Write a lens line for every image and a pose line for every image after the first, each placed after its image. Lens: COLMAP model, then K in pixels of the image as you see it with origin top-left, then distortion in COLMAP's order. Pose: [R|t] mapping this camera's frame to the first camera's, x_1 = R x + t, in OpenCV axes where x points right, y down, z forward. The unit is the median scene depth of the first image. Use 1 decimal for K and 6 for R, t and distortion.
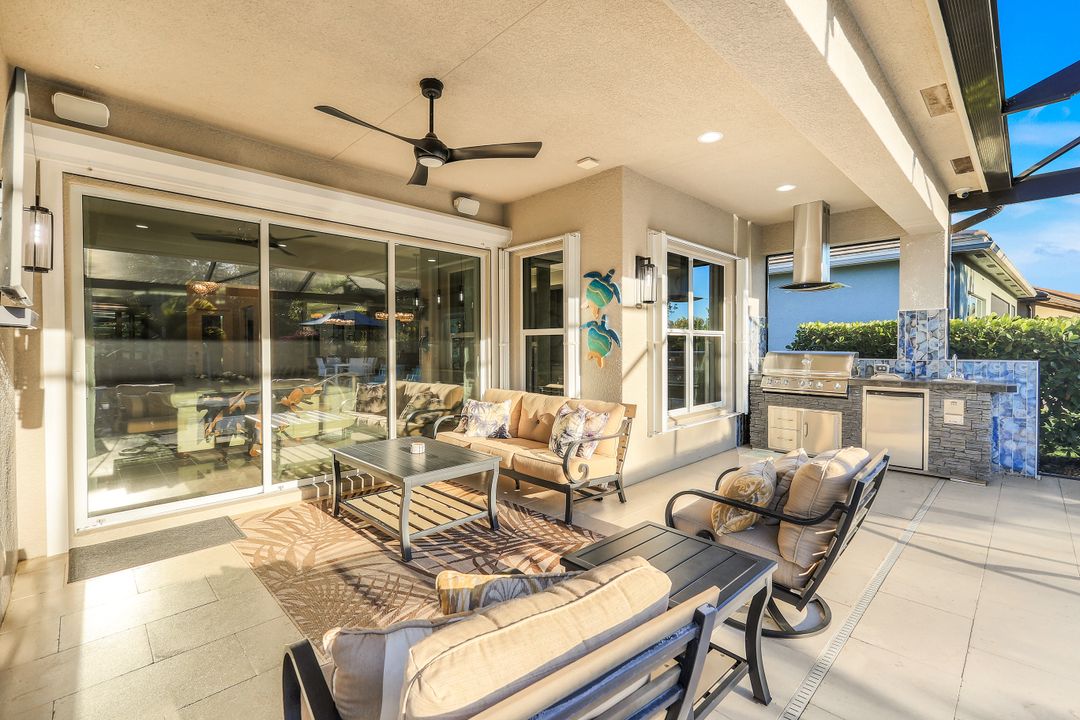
lens RADIAL K [[477.4, 0, 541.0], [0, 477.4, 354.2], [0, 0, 1]] dist [0.001637, 0.000333]
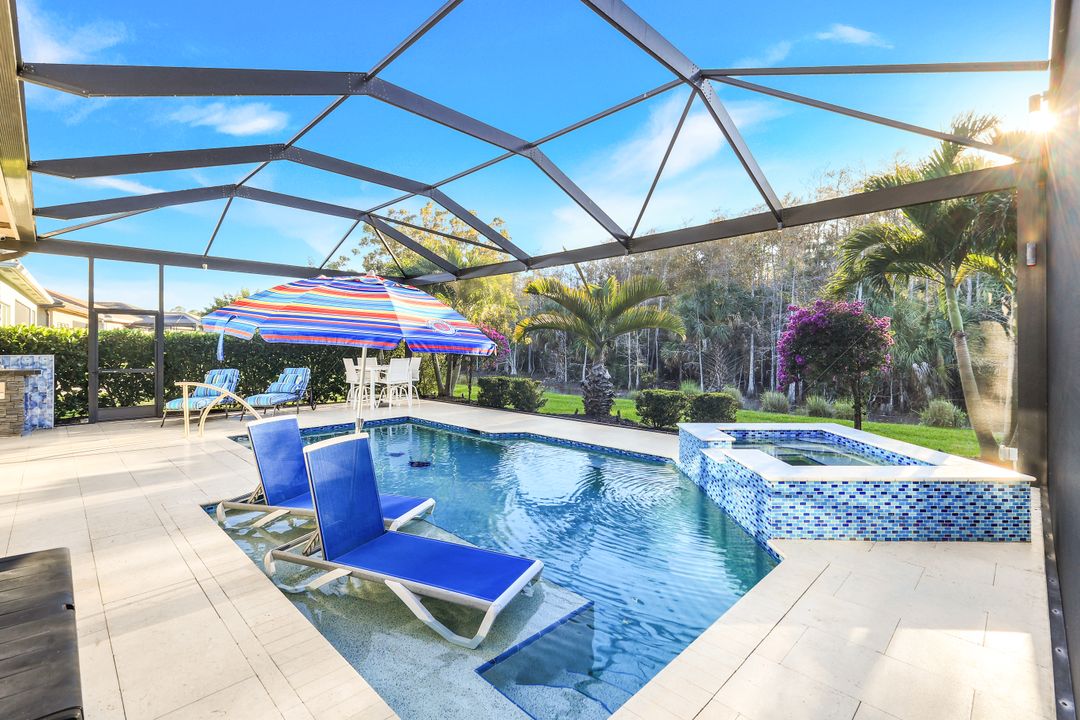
lens RADIAL K [[491.8, 0, 538.5], [0, 491.8, 342.3], [0, 0, 1]] dist [0.001868, 0.000300]
pose [[-0.008236, 0.010395, 0.999912, -0.602882], [0.015907, 0.999821, -0.010263, 0.013745], [-0.999840, 0.015821, -0.008400, -0.588174]]
